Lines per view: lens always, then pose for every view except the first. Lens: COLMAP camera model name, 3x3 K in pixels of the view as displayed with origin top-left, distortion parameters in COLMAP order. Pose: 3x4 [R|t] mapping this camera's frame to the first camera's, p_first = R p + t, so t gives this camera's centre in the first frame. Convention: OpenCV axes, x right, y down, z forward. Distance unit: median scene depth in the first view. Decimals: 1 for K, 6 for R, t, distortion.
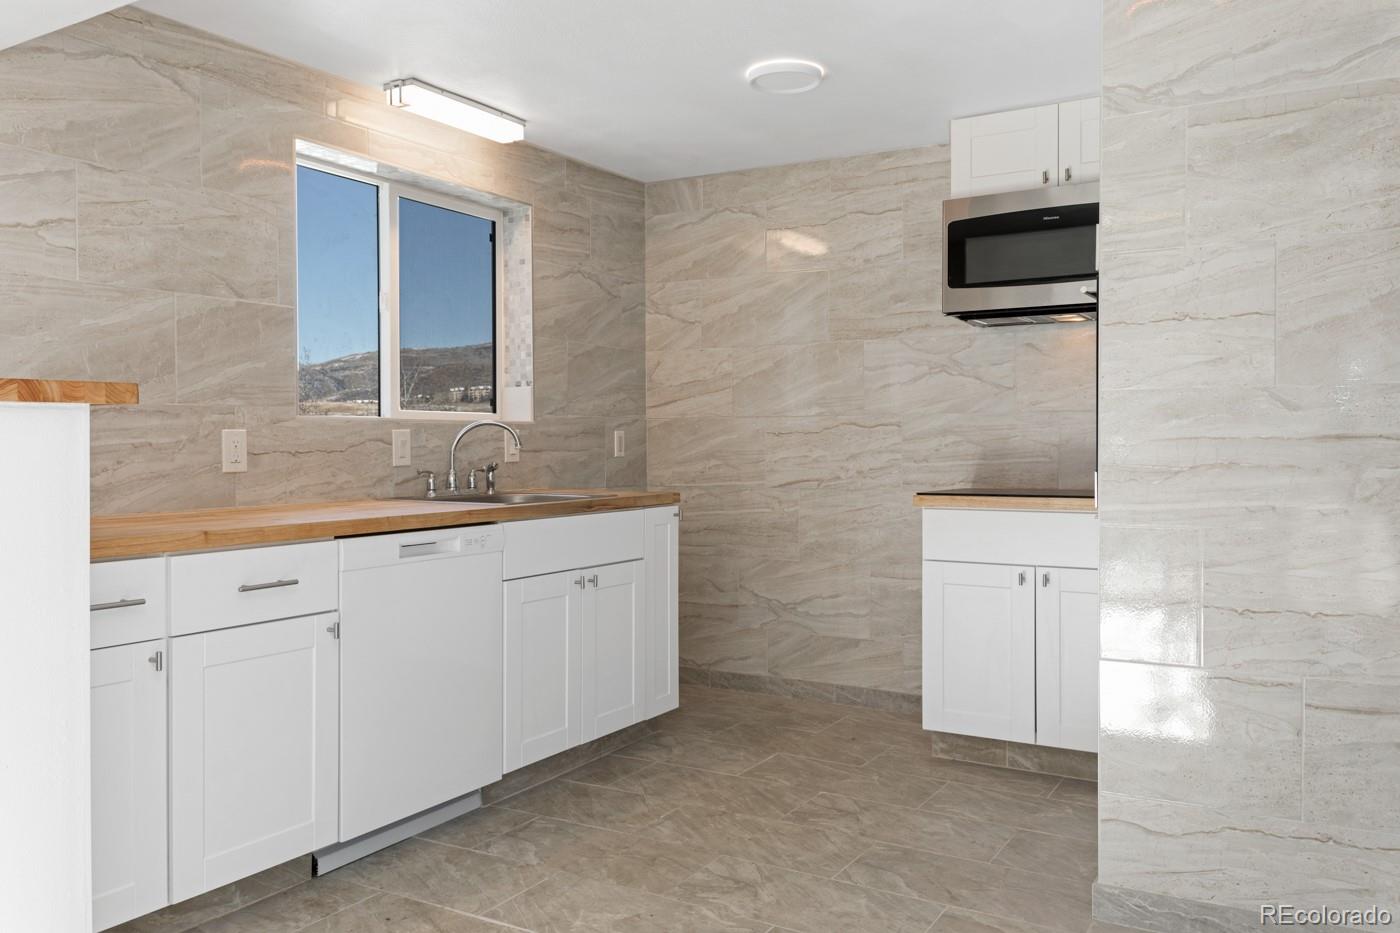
lens RADIAL K [[1111.7, 0, 700.0], [0, 1111.7, 466.5], [0, 0, 1]] dist [0.044068, -0.073532]
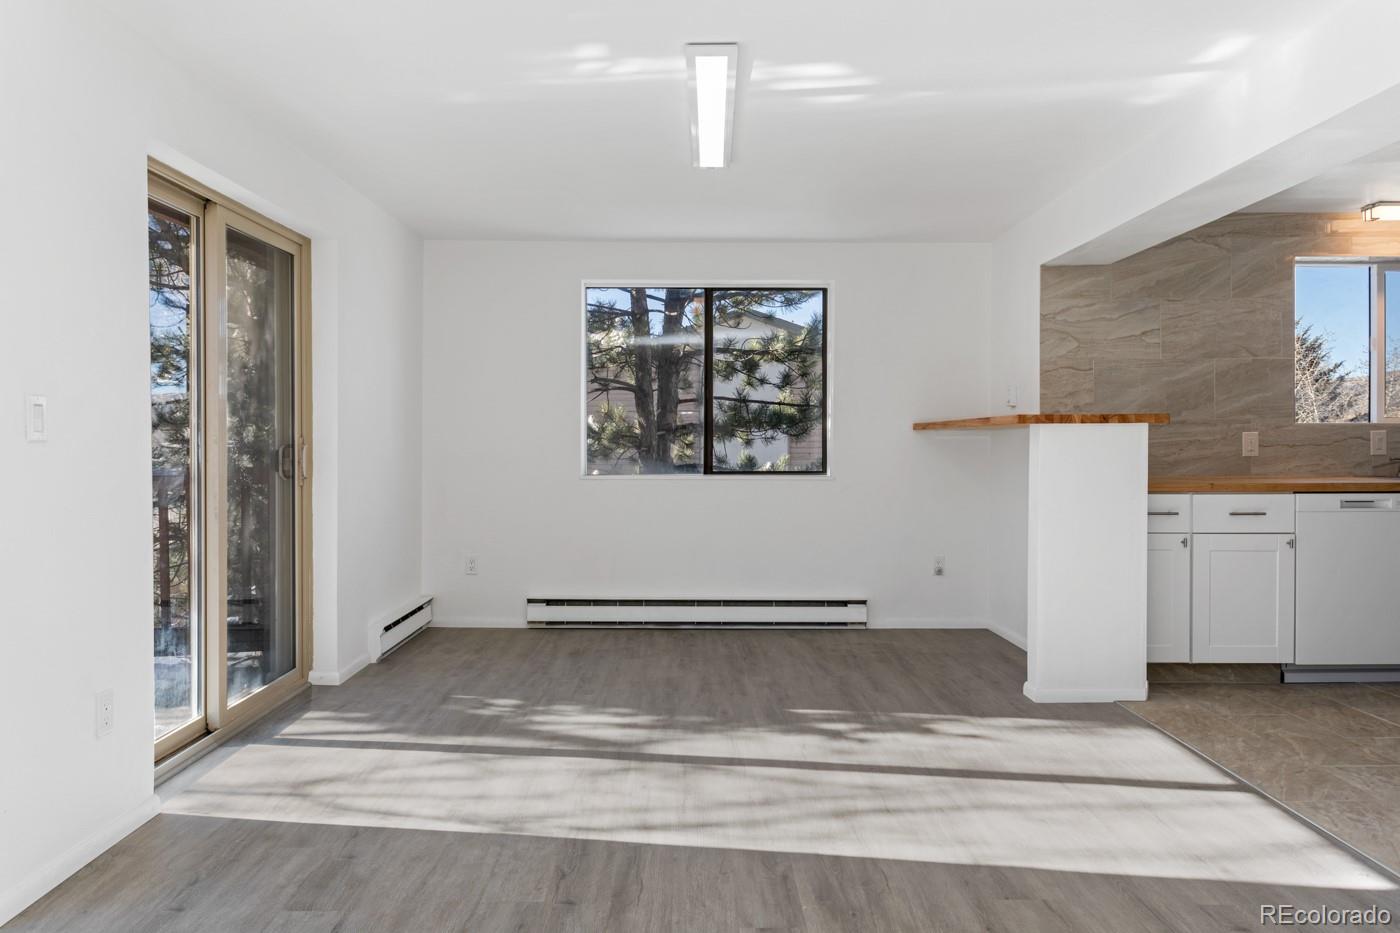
lens RADIAL K [[964.5, 0, 675.6], [0, 964.5, 439.9], [0, 0, 1]] dist [0.032446, -0.032912]
pose [[0.510851, -0.001295, -0.859669, 0.387111], [-0.017504, 0.999776, -0.011908, 0.011751], [0.859491, 0.021131, 0.510713, -0.494997]]
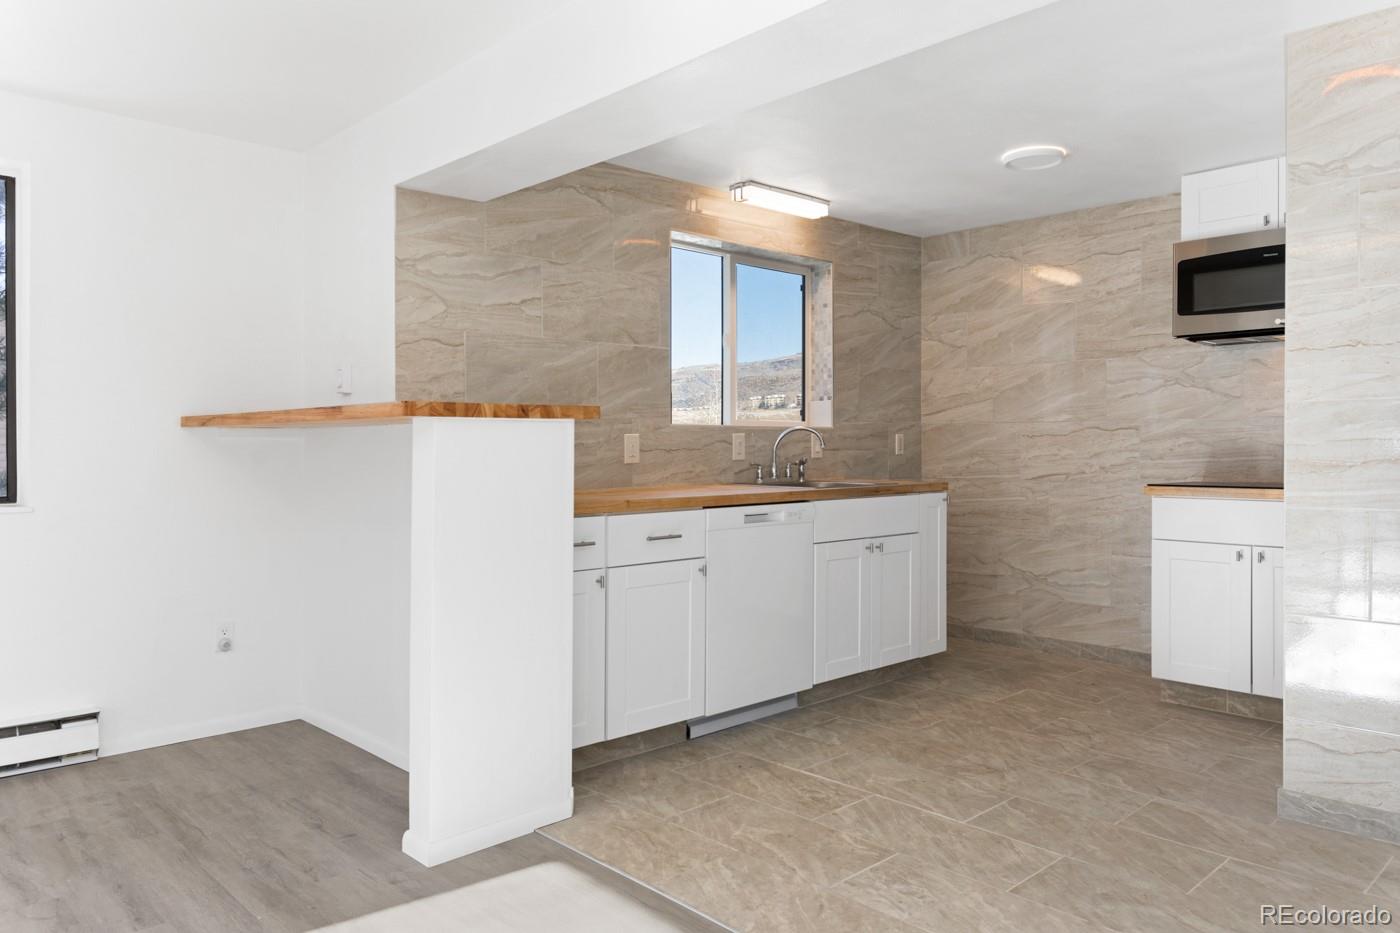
lens RADIAL K [[985.6, 0, 700.7], [0, 985.6, 456.6], [0, 0, 1]] dist [0.026297, -0.031556]
pose [[0.963982, 0.003821, -0.265939, 0.011006], [-0.006119, 0.999951, -0.007814, 0.005118], [0.265897, 0.009160, 0.963958, -0.192718]]
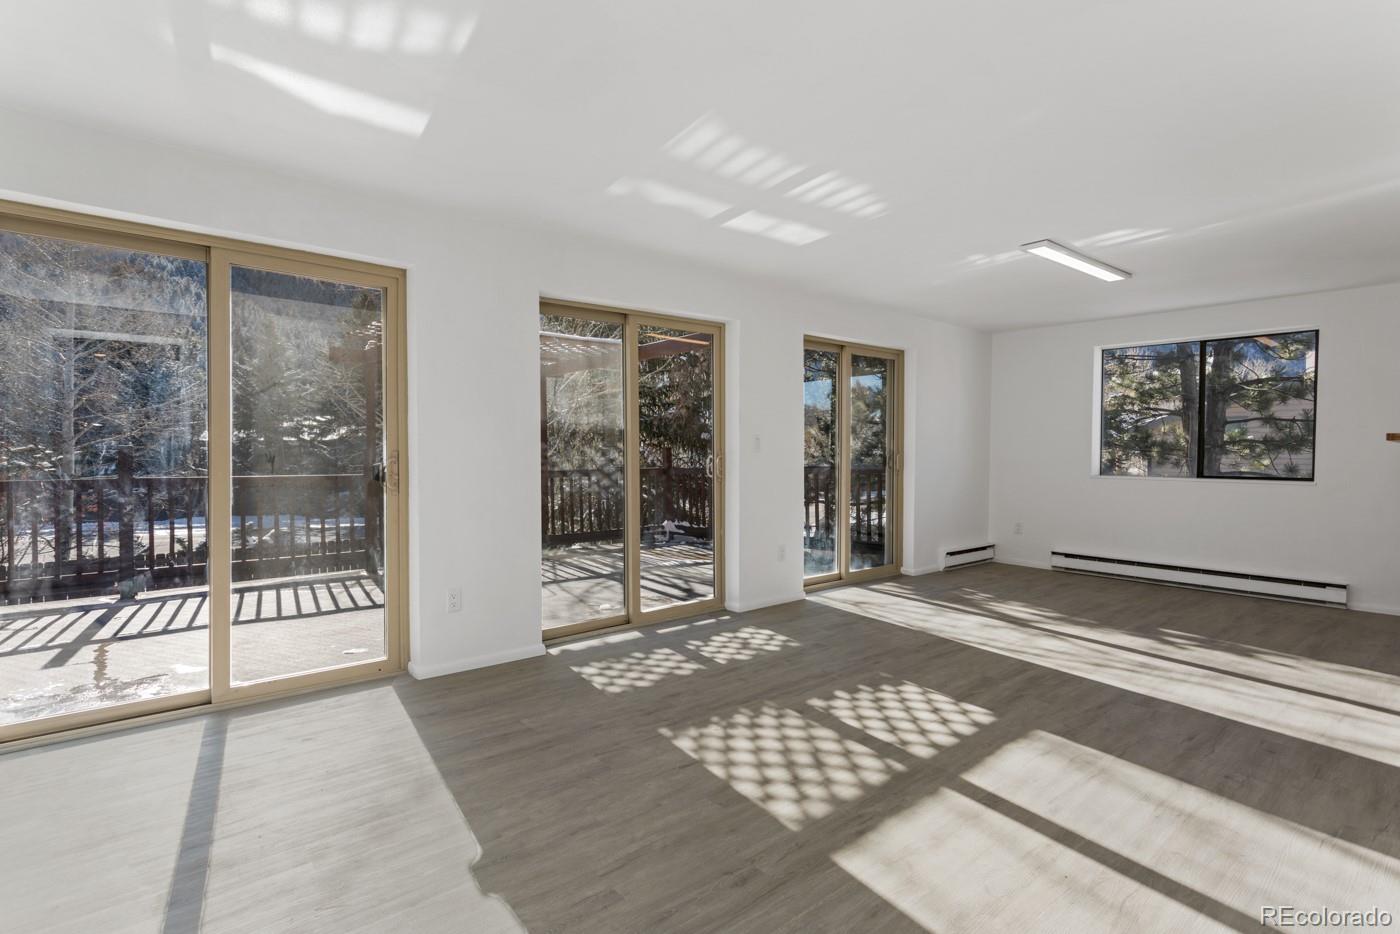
lens RADIAL K [[698.5, 0, 693.5], [0, 698.5, 450.9], [0, 0, 1]] dist [0.028053, 0.000512]
pose [[-0.323040, -0.001195, -0.946385, 0.946844], [-0.024326, 0.999679, 0.007041, 0.004044], [0.946073, 0.025296, -0.322965, -0.189728]]
